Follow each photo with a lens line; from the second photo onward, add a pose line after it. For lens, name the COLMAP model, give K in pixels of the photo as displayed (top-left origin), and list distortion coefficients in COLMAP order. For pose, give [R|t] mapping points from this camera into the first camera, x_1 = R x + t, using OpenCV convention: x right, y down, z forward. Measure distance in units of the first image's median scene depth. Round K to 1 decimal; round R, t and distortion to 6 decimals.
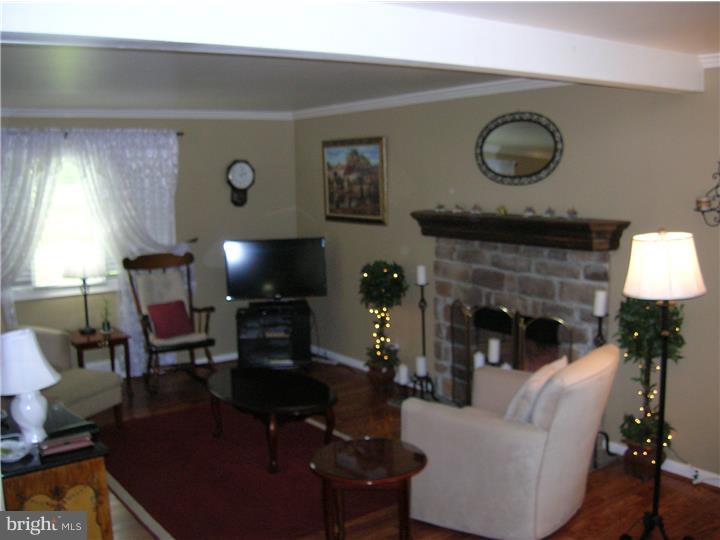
lens RADIAL K [[742.2, 0, 359.4], [0, 742.2, 269.7], [0, 0, 1]] dist [-0.153062, 0.000000]
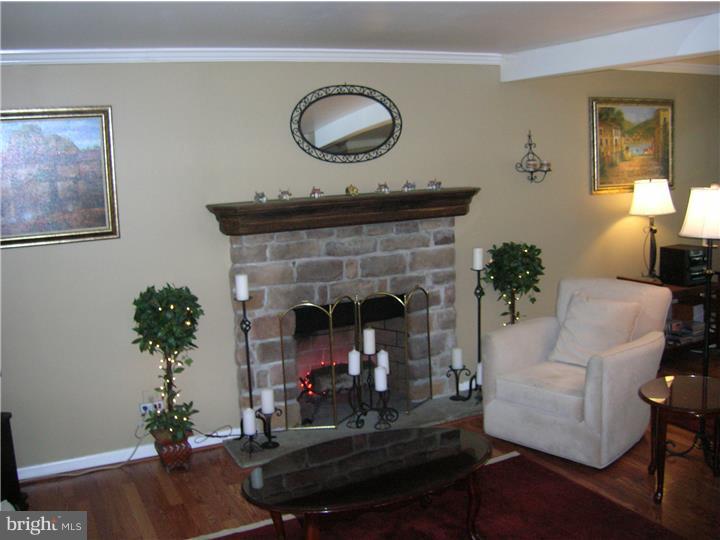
lens RADIAL K [[742.2, 0, 359.6], [0, 742.2, 270.1], [0, 0, 1]] dist [-0.153062, 0.000000]
pose [[0.187678, -0.141592, 0.971971, -0.729719], [0.170098, 0.979289, 0.109814, -0.084166], [-0.967390, 0.144720, 0.207876, 0.827776]]
